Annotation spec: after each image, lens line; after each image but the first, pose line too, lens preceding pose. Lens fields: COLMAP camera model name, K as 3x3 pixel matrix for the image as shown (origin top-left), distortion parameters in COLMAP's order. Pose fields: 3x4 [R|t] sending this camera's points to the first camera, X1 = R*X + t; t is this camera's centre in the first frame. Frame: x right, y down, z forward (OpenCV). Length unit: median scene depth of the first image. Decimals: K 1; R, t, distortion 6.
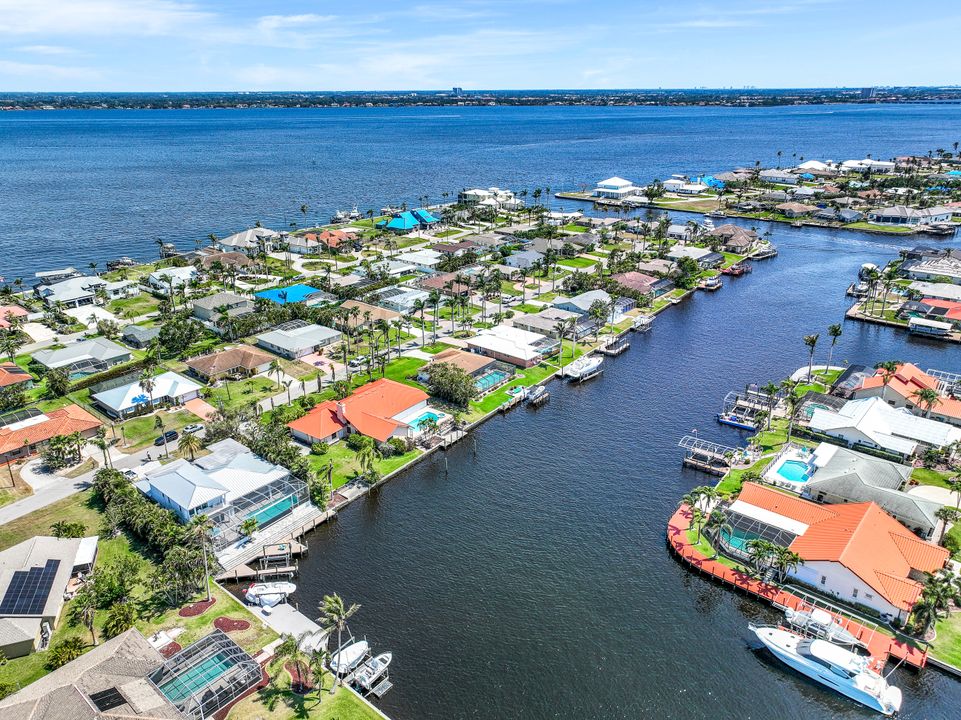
lens RADIAL K [[686.9, 0, 480.5], [0, 686.9, 360.0], [0, 0, 1]] dist [0.005395, 0.010382]
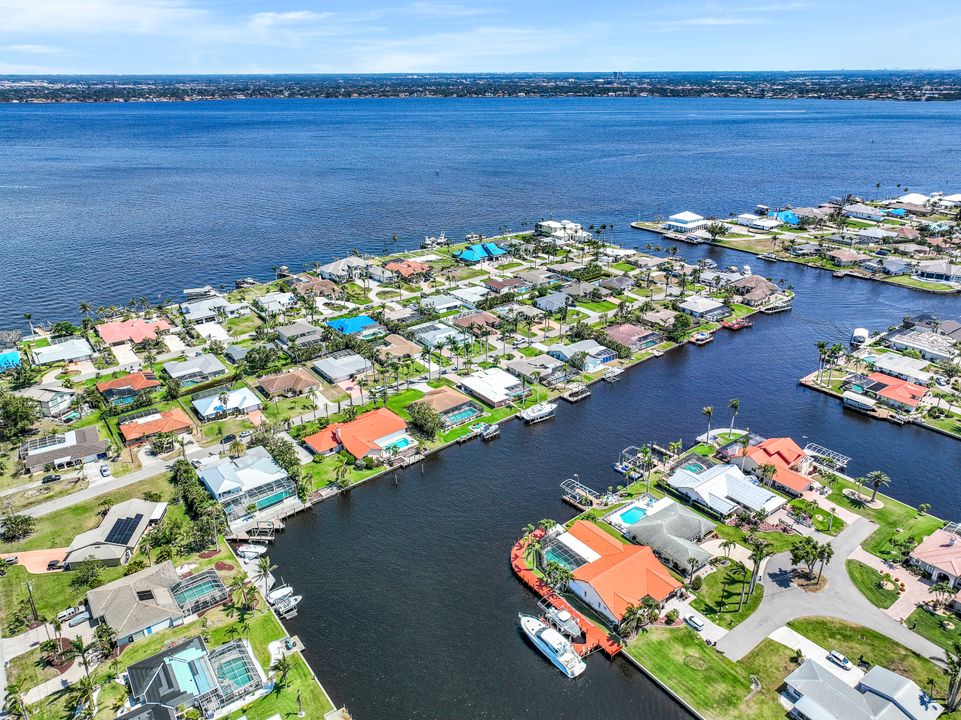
lens RADIAL K [[681.7, 0, 487.0], [0, 681.7, 345.8], [0, 0, 1]] dist [0.006357, 0.002707]
pose [[0.977653, 0.080857, -0.194054, 0.323551], [-0.079240, 0.996726, 0.016097, -0.138492], [0.194721, -0.000360, 0.980859, -0.308111]]
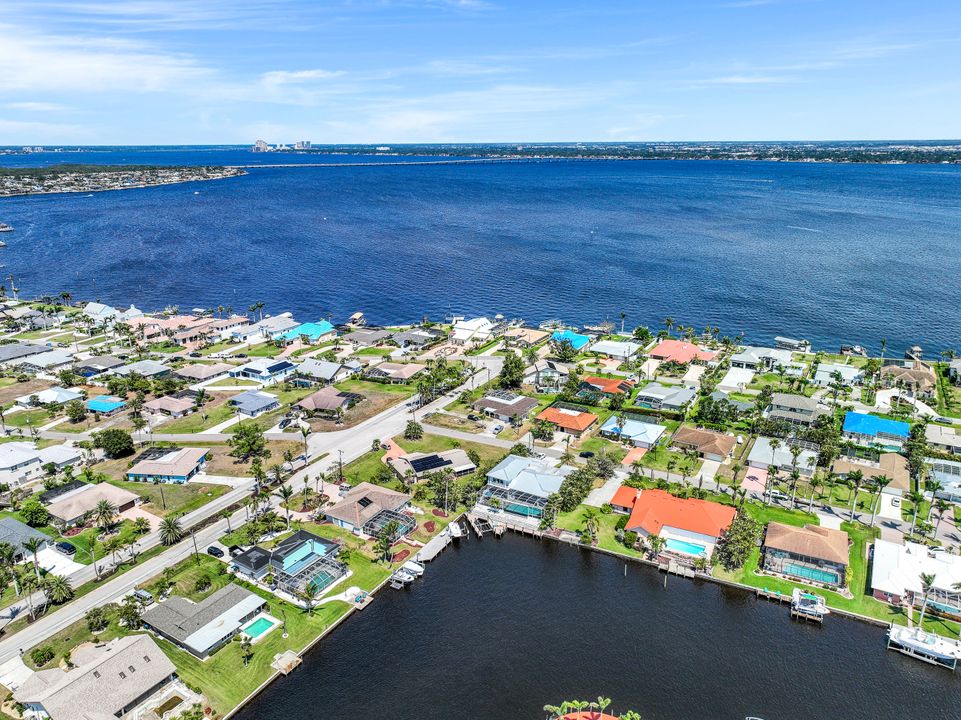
lens RADIAL K [[688.2, 0, 480.5], [0, 688.2, 360.0], [0, 0, 1]] dist [0.006578, 0.009277]
pose [[0.172054, 0.305034, -0.936670, 0.744678], [-0.358174, 0.905142, 0.228975, -0.293881], [0.917665, 0.296095, 0.264989, 0.285699]]
